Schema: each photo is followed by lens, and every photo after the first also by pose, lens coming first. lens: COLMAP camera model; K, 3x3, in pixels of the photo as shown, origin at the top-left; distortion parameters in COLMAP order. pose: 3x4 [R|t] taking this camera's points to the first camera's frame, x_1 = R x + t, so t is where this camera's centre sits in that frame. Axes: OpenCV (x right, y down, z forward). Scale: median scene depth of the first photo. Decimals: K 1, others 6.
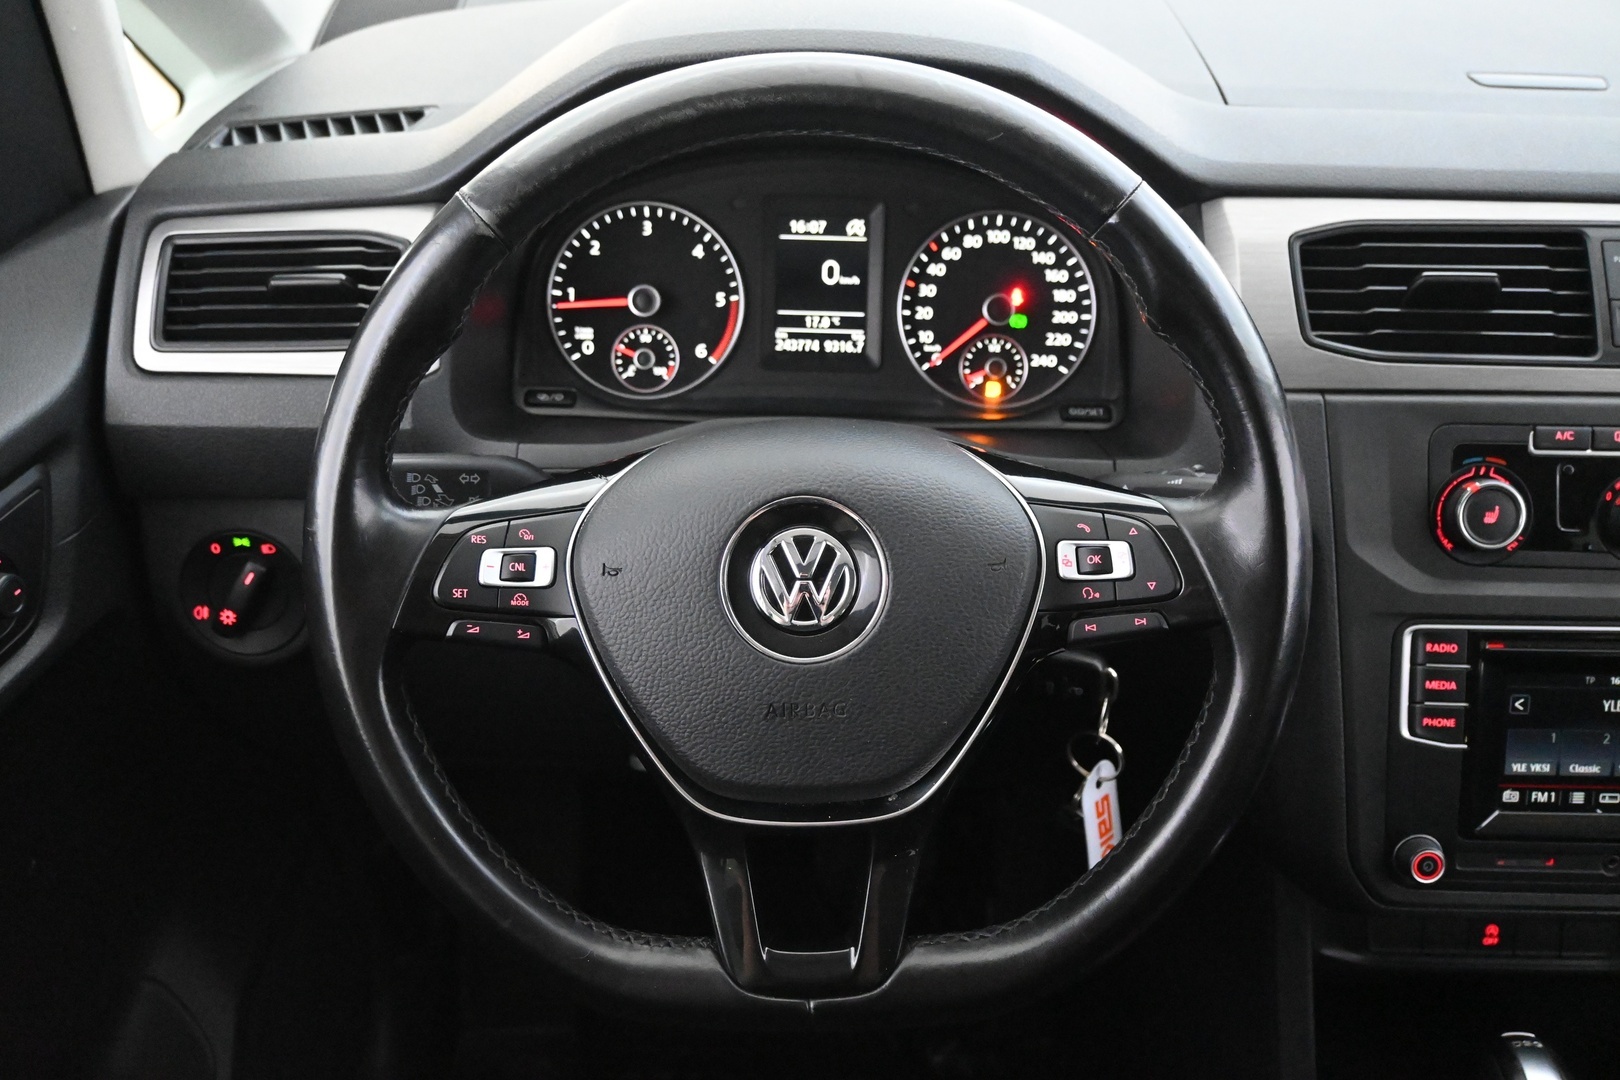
lens RADIAL K [[1401.4, 0, 809.8], [0, 1401.4, 542.0], [0, 0, 1]] dist [-0.008679, -0.003772]
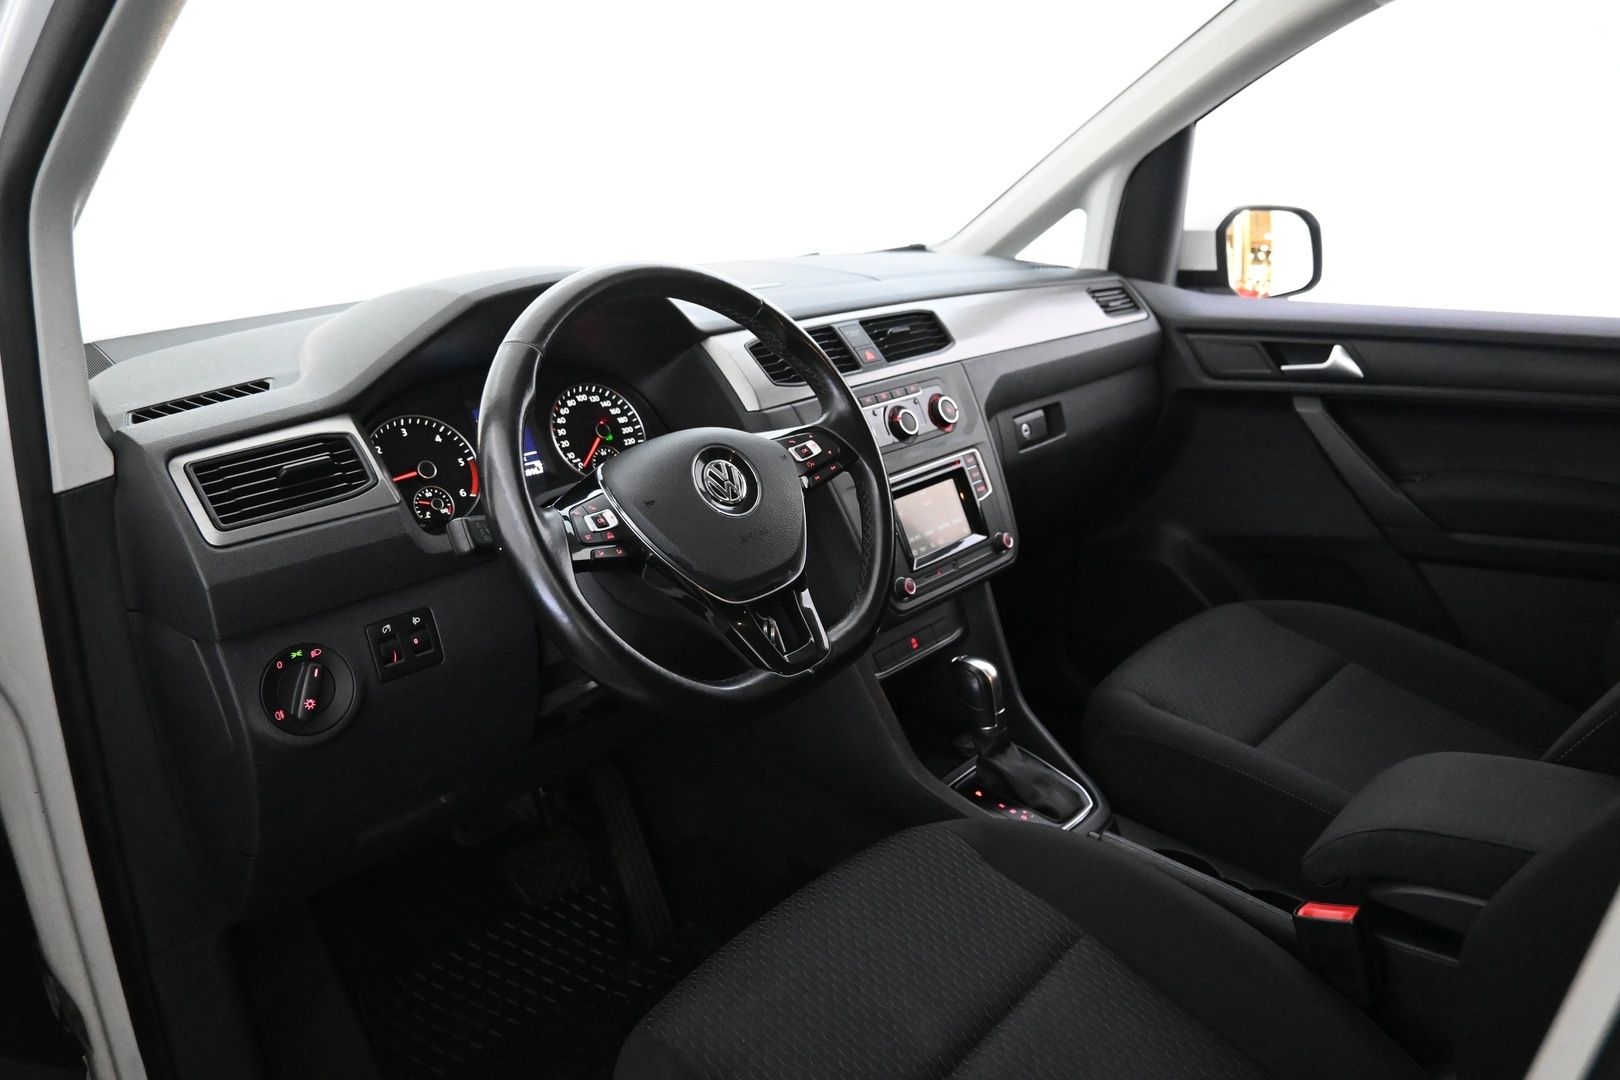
lens RADIAL K [[1091.8, 0, 811.4], [0, 1091.8, 536.5], [0, 0, 1]] dist [-0.005024, -0.004388]
pose [[0.660669, -0.266587, 0.701746, -0.848995], [0.438711, 0.895677, -0.072772, 0.215147], [-0.609138, 0.355942, 0.708701, -0.165395]]
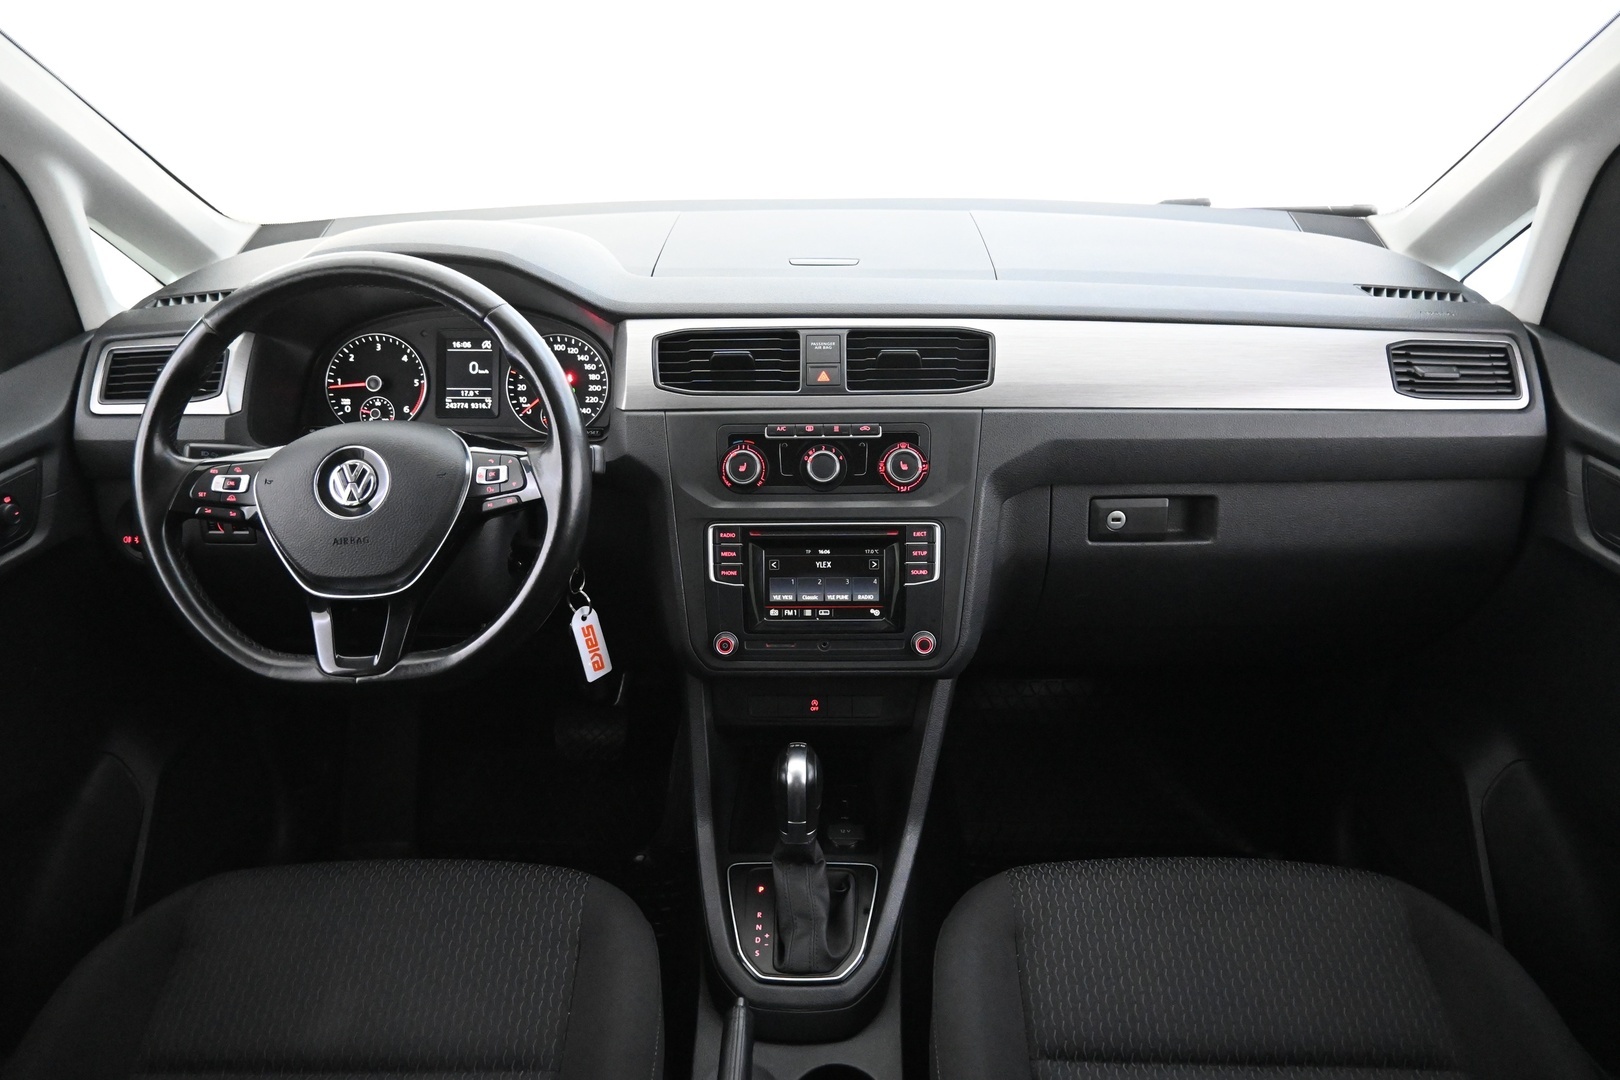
lens RADIAL K [[1091.8, 0, 810.7], [0, 1091.8, 538.1], [0, 0, 1]] dist [-0.005024, -0.004388]
pose [[0.999798, -0.019588, -0.004538, 0.564096], [0.019054, 0.995083, -0.097190, 0.228957], [0.006419, 0.097084, 0.995255, -0.546370]]
